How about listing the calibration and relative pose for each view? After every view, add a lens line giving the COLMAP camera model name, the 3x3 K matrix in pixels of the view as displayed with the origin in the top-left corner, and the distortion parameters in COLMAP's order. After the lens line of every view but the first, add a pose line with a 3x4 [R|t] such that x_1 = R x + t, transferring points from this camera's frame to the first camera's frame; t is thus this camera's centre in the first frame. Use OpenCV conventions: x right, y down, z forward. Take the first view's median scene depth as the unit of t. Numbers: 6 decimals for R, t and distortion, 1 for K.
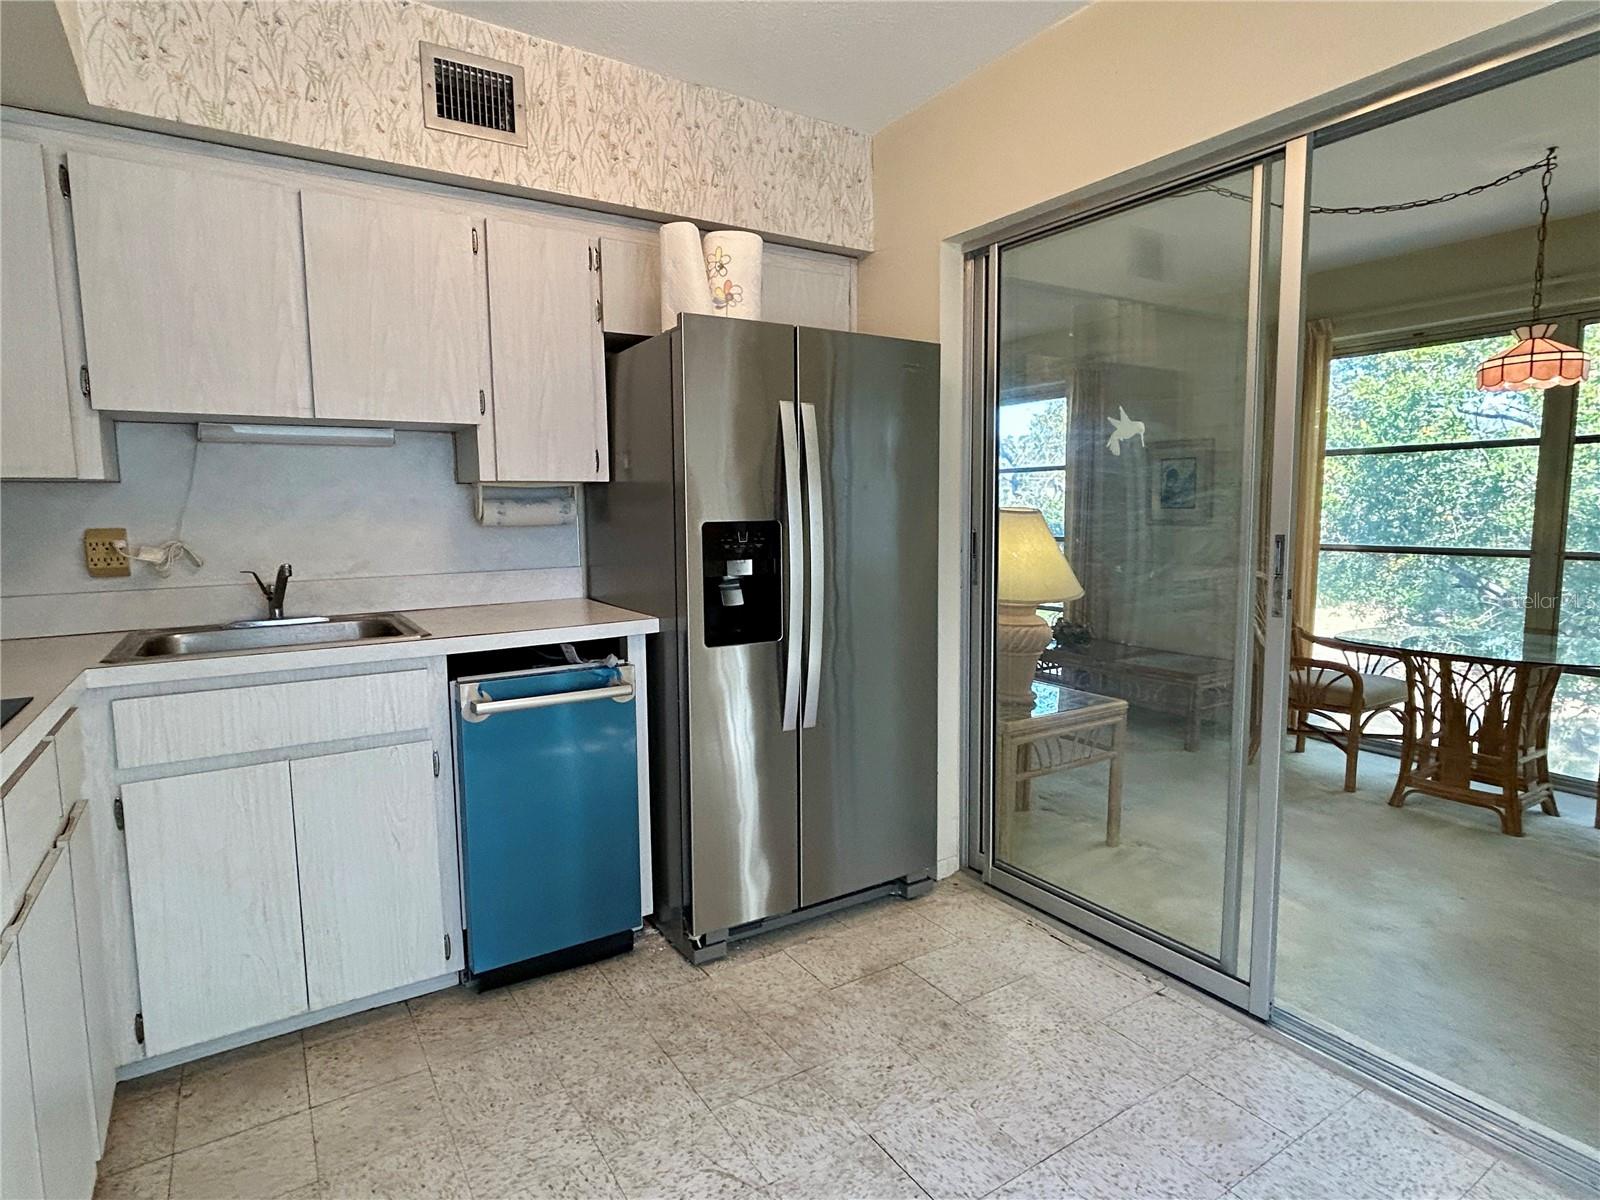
lens RADIAL K [[852.0, 0, 786.2], [0, 852.0, 598.6], [0, 0, 1]] dist [-0.005969, -0.002450]
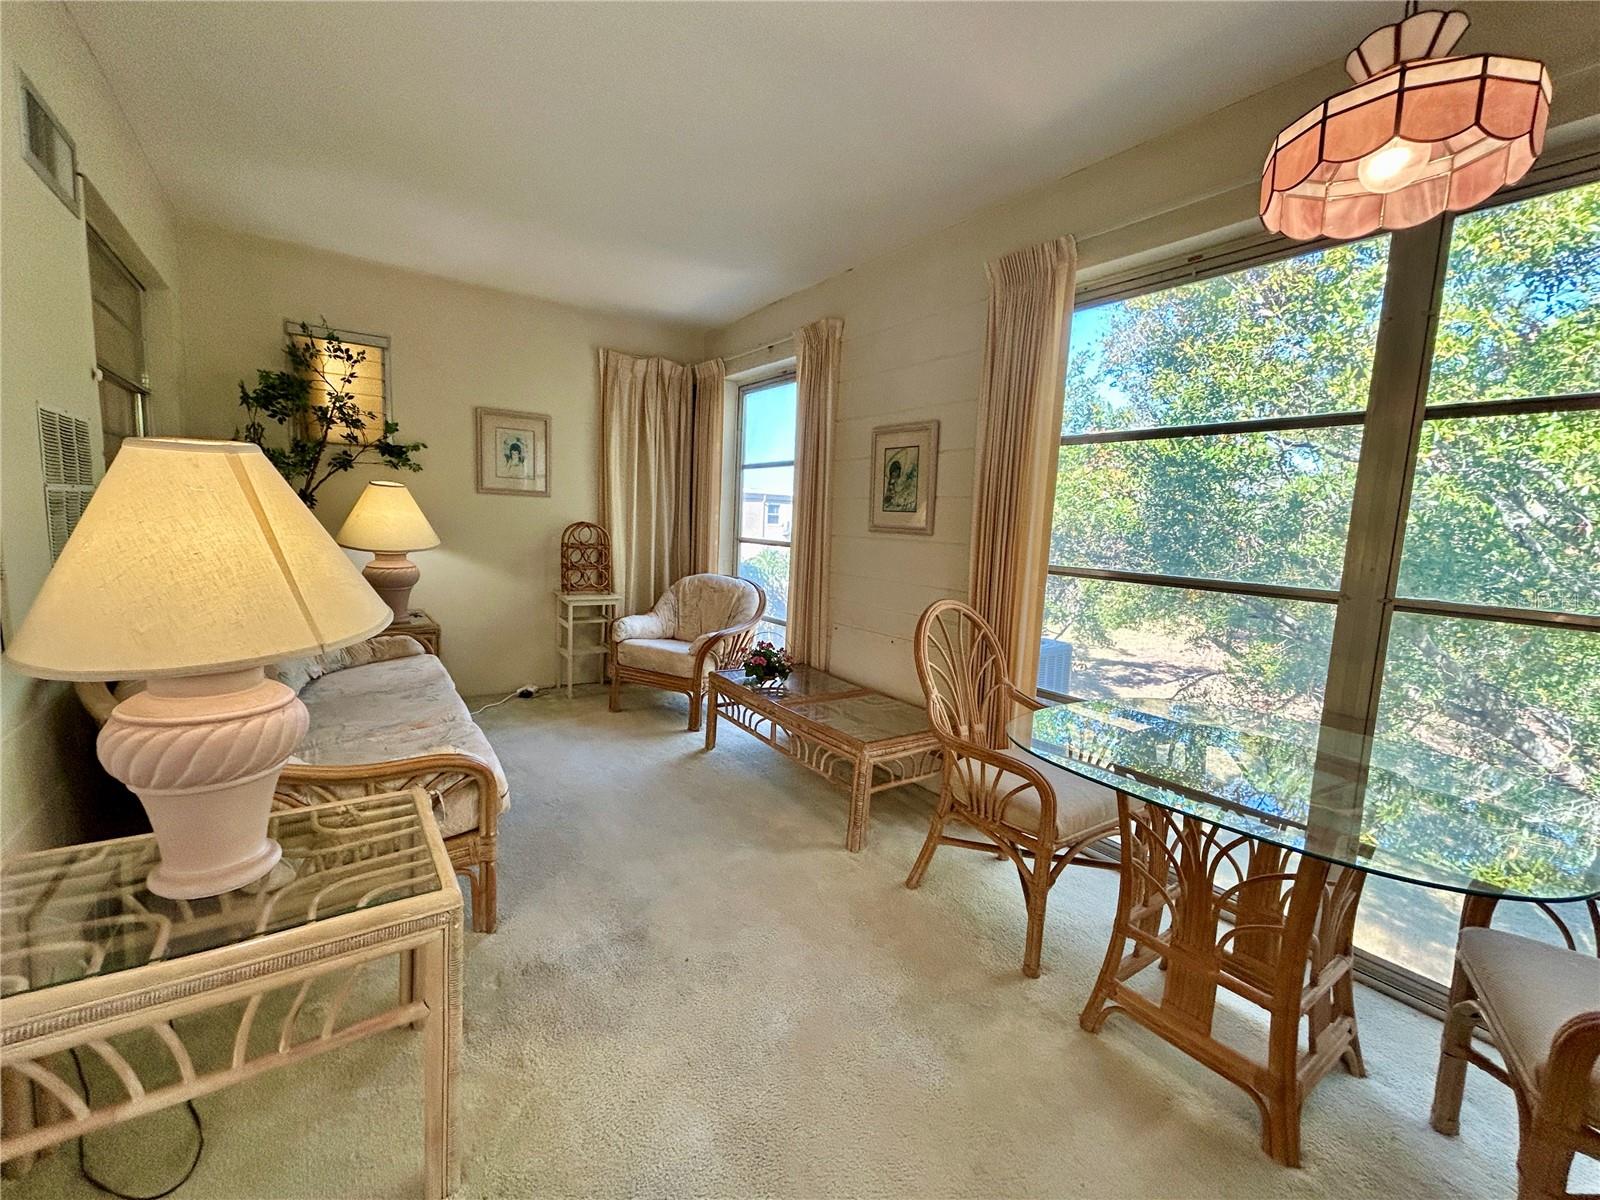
lens RADIAL K [[658.6, 0, 801.6], [0, 658.6, 604.9], [0, 0, 1]] dist [-0.003487, 0.001334]
pose [[0.997514, 0.045535, 0.053785, 0.802188], [-0.046559, 0.998755, 0.017929, -0.065783], [-0.052901, -0.020389, 0.998392, 0.941977]]
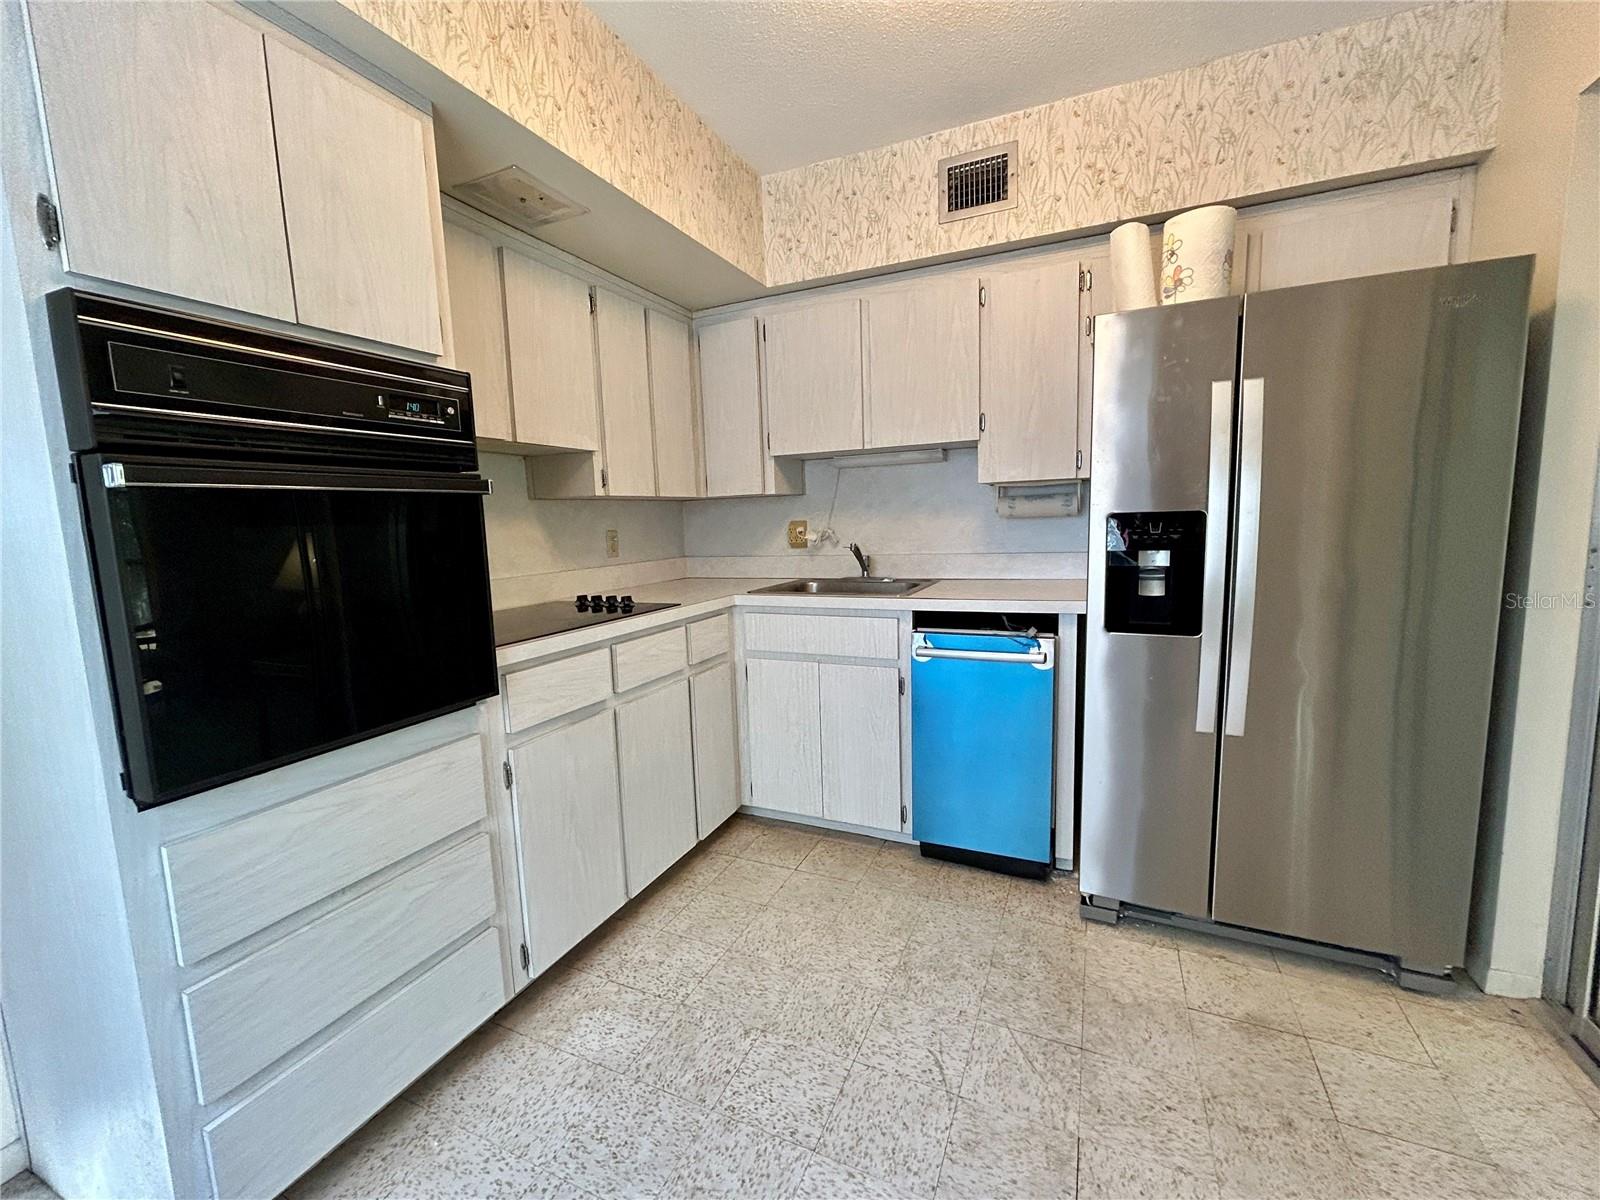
lens RADIAL K [[658.6, 0, 797.4], [0, 658.6, 600.6], [0, 0, 1]] dist [-0.003487, 0.001334]
pose [[0.548404, 0.098492, -0.830393, 0.366737], [-0.064422, 0.995064, 0.075479, -0.018570], [0.833728, 0.012102, 0.552042, 0.223023]]
